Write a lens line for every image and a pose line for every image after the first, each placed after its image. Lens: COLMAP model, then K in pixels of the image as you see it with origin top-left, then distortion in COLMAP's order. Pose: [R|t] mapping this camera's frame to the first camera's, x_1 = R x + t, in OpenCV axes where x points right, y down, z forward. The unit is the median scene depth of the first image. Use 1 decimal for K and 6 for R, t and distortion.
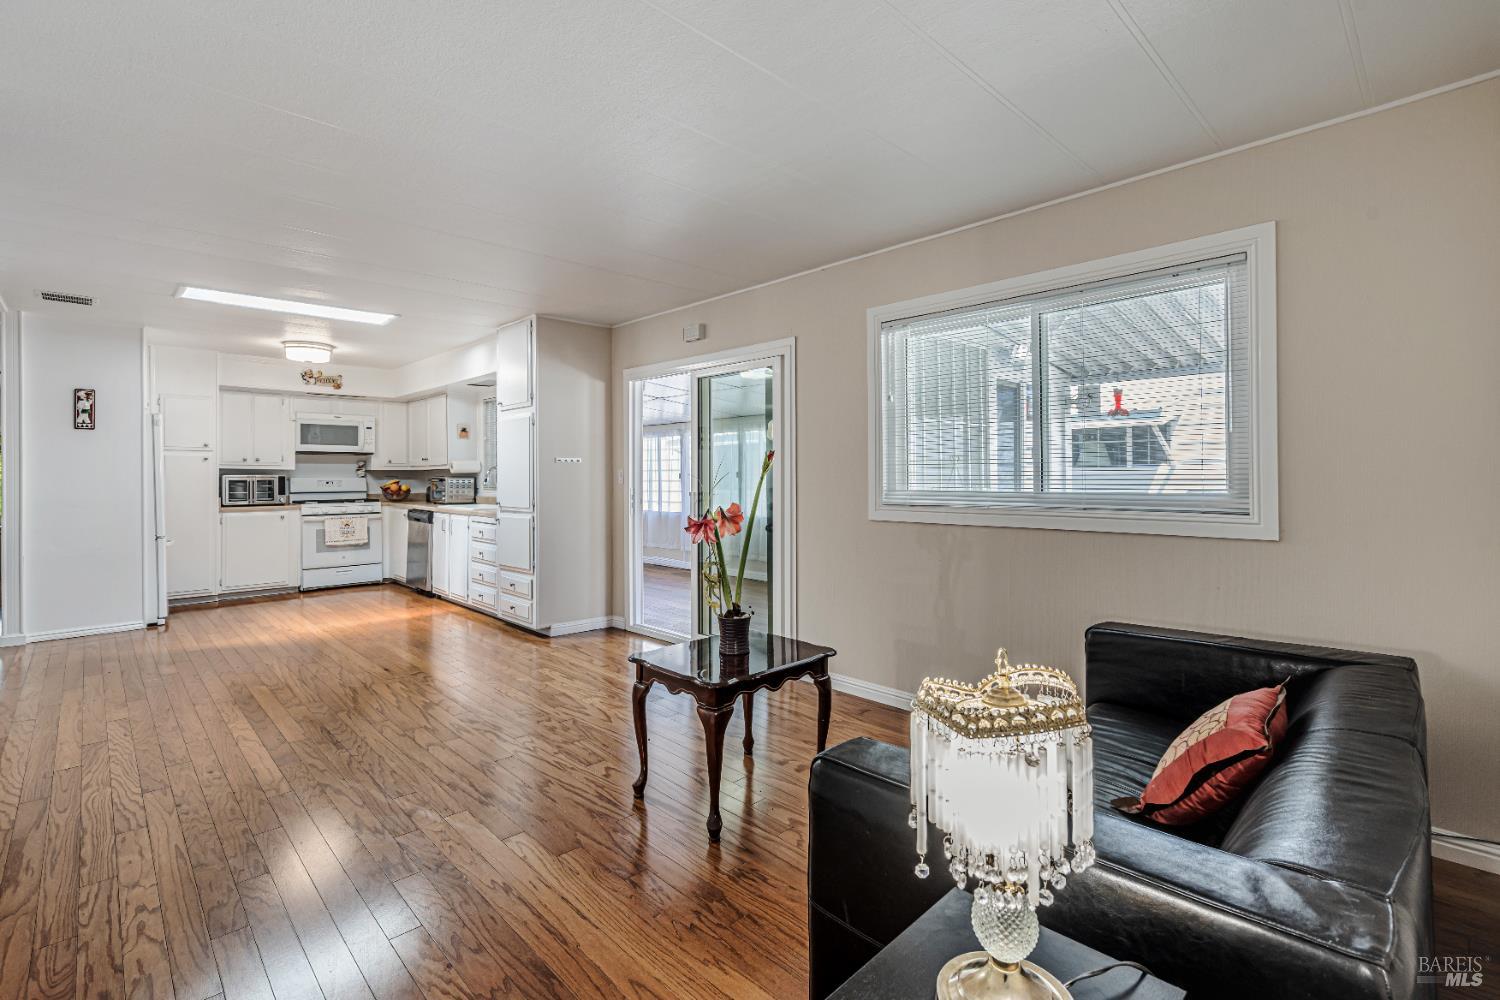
lens RADIAL K [[675.9, 0, 752.2], [0, 675.9, 471.4], [0, 0, 1]] dist [-0.001687, -0.000576]
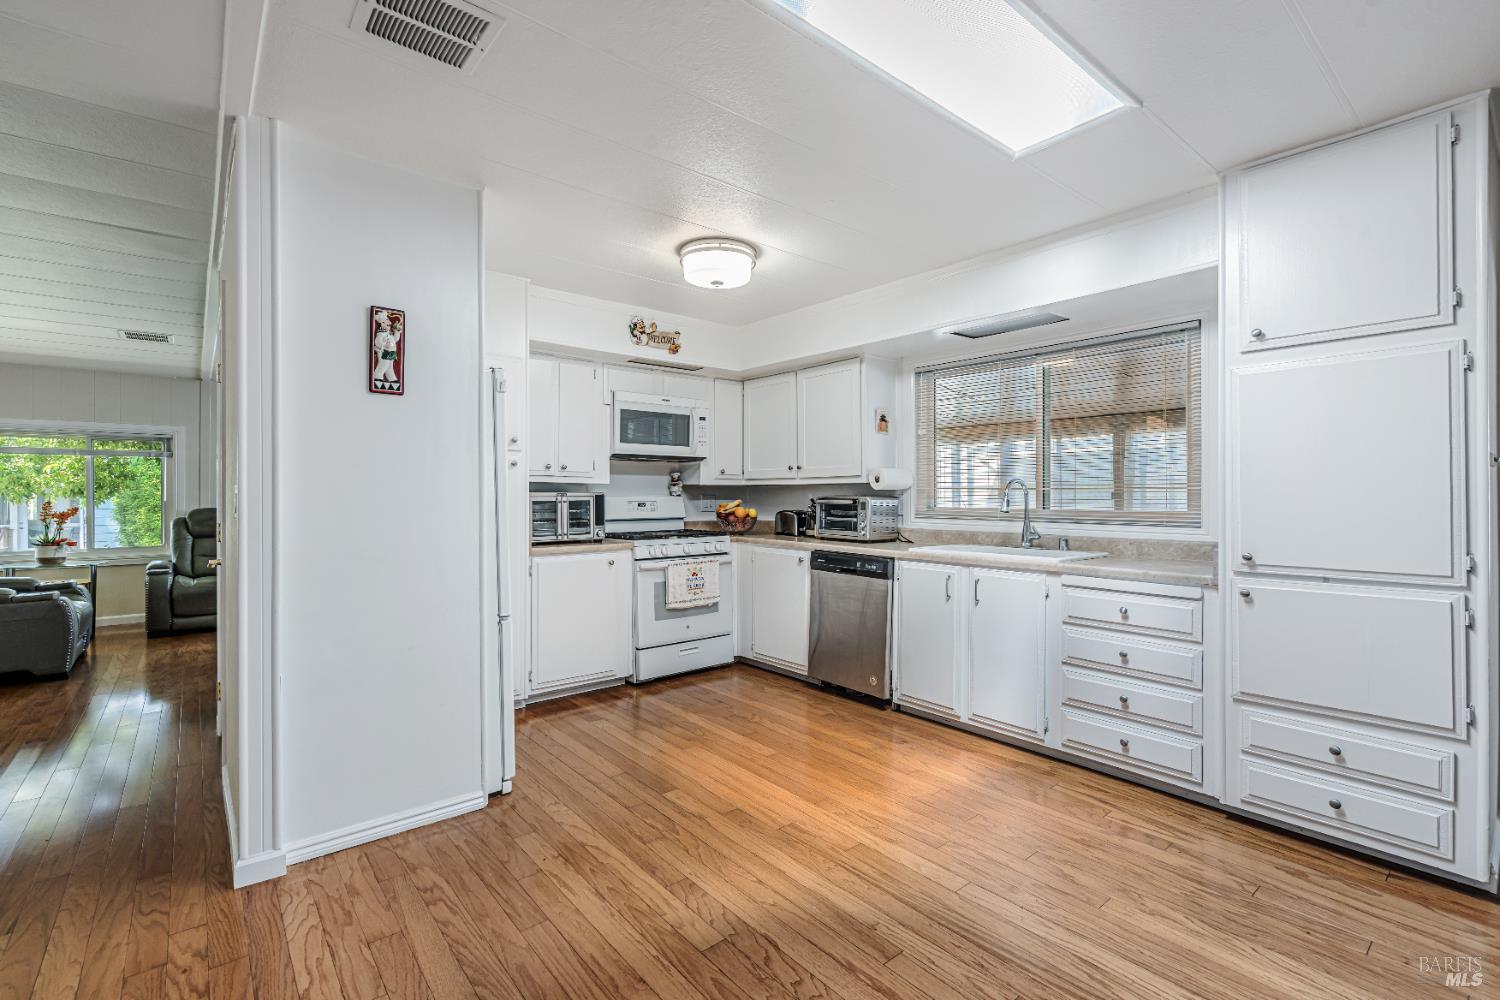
lens RADIAL K [[675.9, 0, 752.8], [0, 675.9, 491.4], [0, 0, 1]] dist [-0.001687, -0.000576]
pose [[0.996614, 0.002656, -0.082174, -0.508545], [-0.002479, 0.999994, 0.002251, 0.002599], [0.082179, -0.002040, 0.996615, 0.403294]]
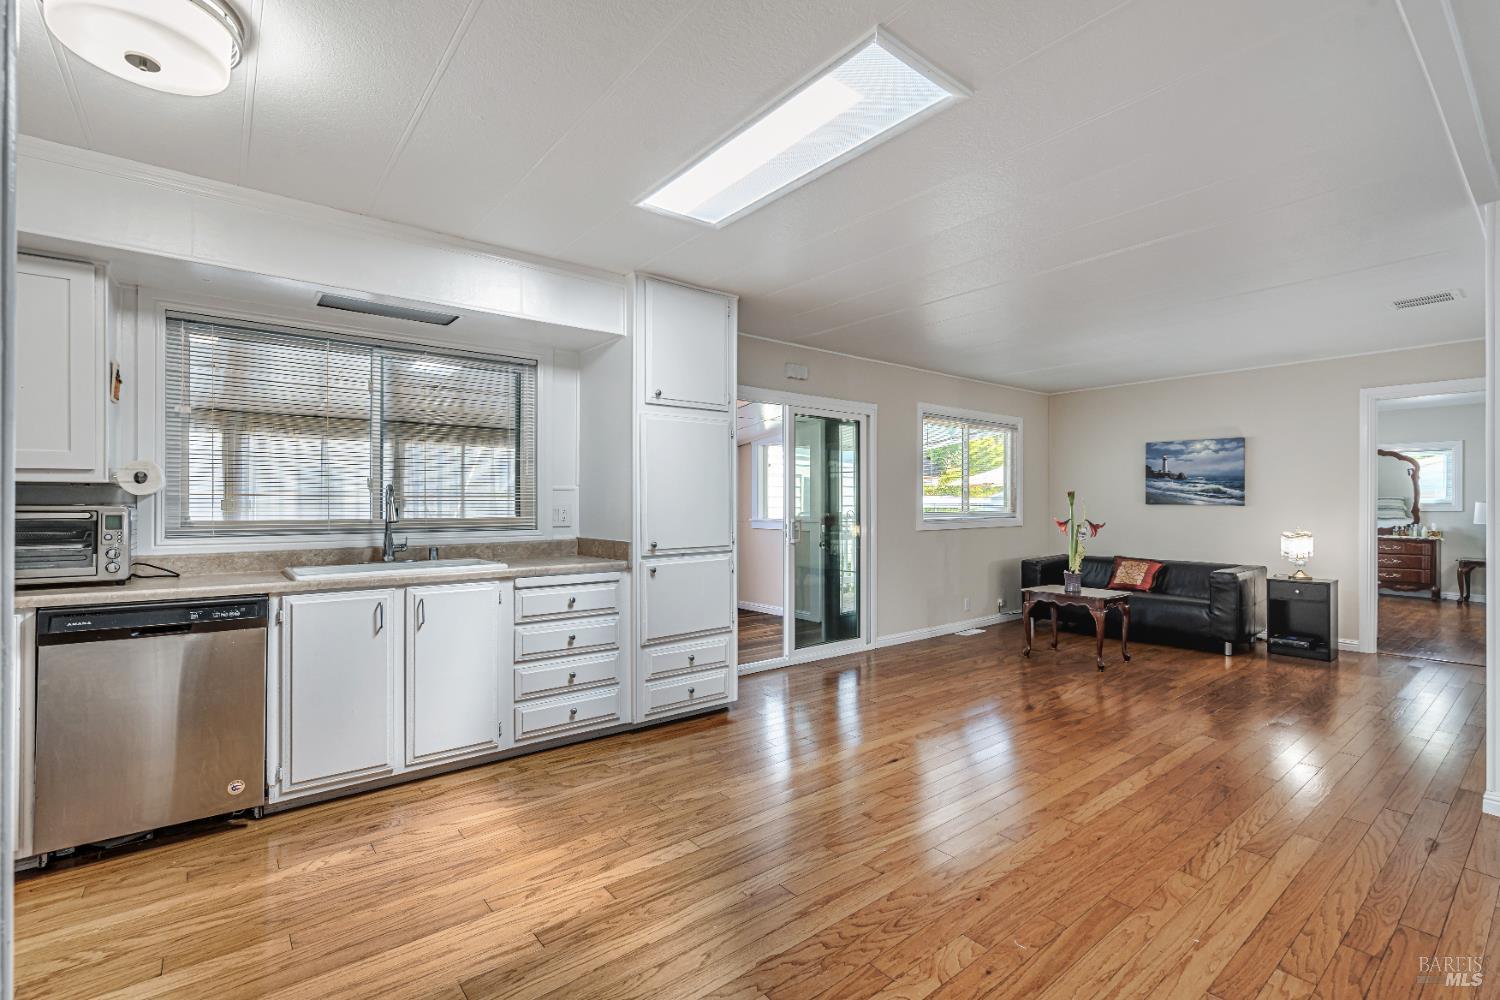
lens RADIAL K [[675.9, 0, 745.5], [0, 675.9, 498.7], [0, 0, 1]] dist [-0.001687, -0.000576]
pose [[0.099415, 0.009966, 0.994996, -0.777168], [-0.006463, 0.999935, -0.009370, 0.005776], [-0.995025, -0.005500, 0.099473, 0.646752]]
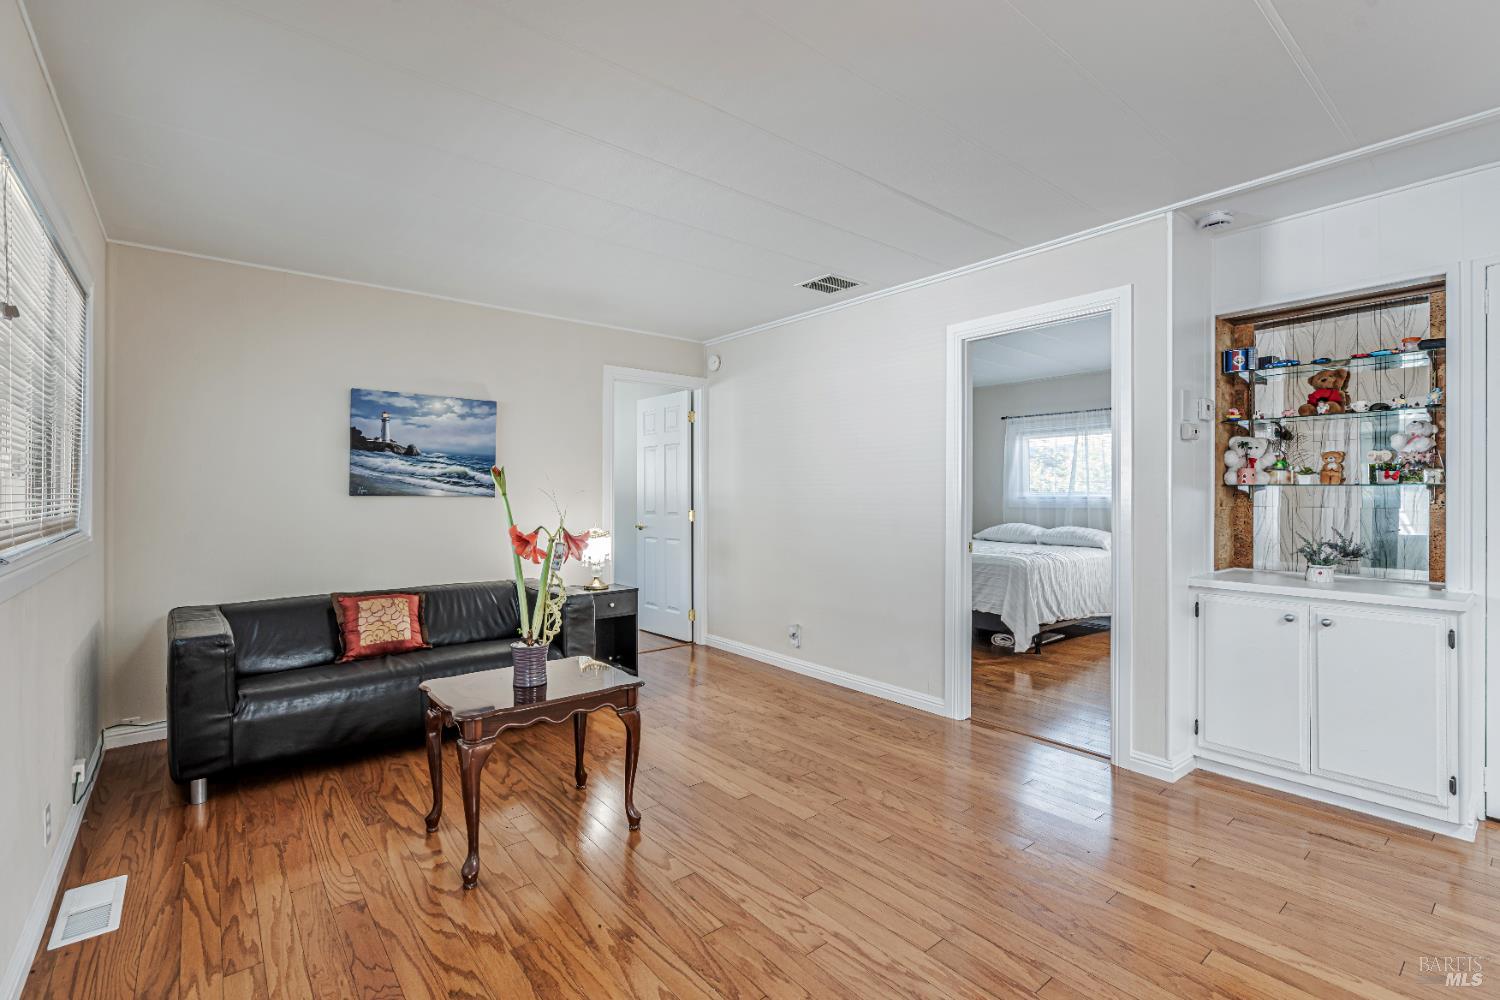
lens RADIAL K [[675.9, 0, 748.1], [0, 675.9, 495.1], [0, 0, 1]] dist [-0.001687, -0.000576]
pose [[-0.996037, 0.006276, 0.088719, -0.148050], [0.005693, 0.999961, -0.006825, 0.006290], [-0.088758, -0.006293, -0.996033, 0.692271]]
